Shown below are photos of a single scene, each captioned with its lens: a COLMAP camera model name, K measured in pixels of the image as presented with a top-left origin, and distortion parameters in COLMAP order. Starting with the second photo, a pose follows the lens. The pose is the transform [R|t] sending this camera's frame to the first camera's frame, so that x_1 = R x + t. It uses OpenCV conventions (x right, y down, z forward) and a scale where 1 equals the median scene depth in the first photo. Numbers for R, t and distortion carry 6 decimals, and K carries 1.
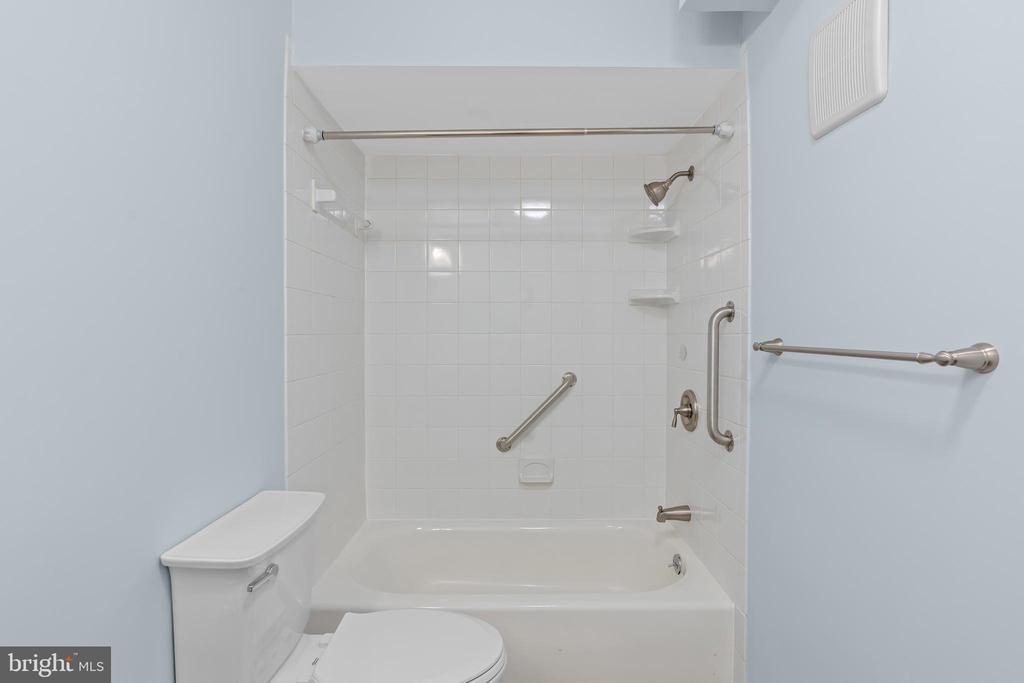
lens RADIAL K [[472.8, 0, 512.0], [0, 472.8, 341.5], [0, 0, 1]] dist [-0.016466, 0.000056]
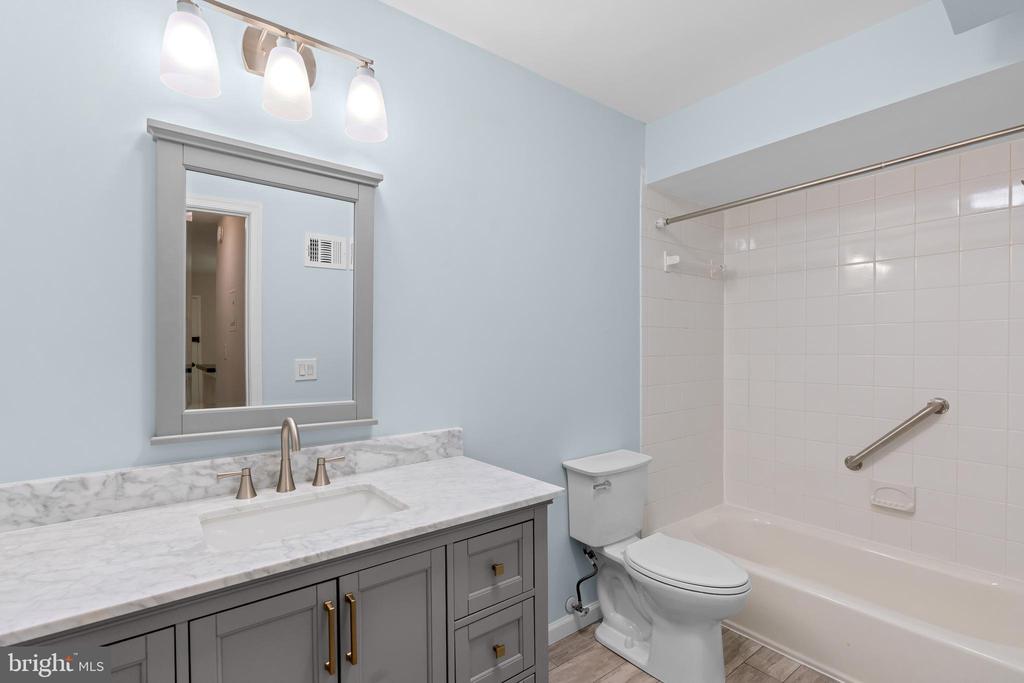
lens RADIAL K [[467.1, 0, 509.9], [0, 467.1, 357.4], [0, 0, 1]] dist [-0.012133, 0.000670]
pose [[0.604399, 0.012792, -0.796579, 0.447145], [-0.006913, 0.999918, 0.010812, -0.021928], [0.796652, -0.001028, 0.604437, -0.269714]]
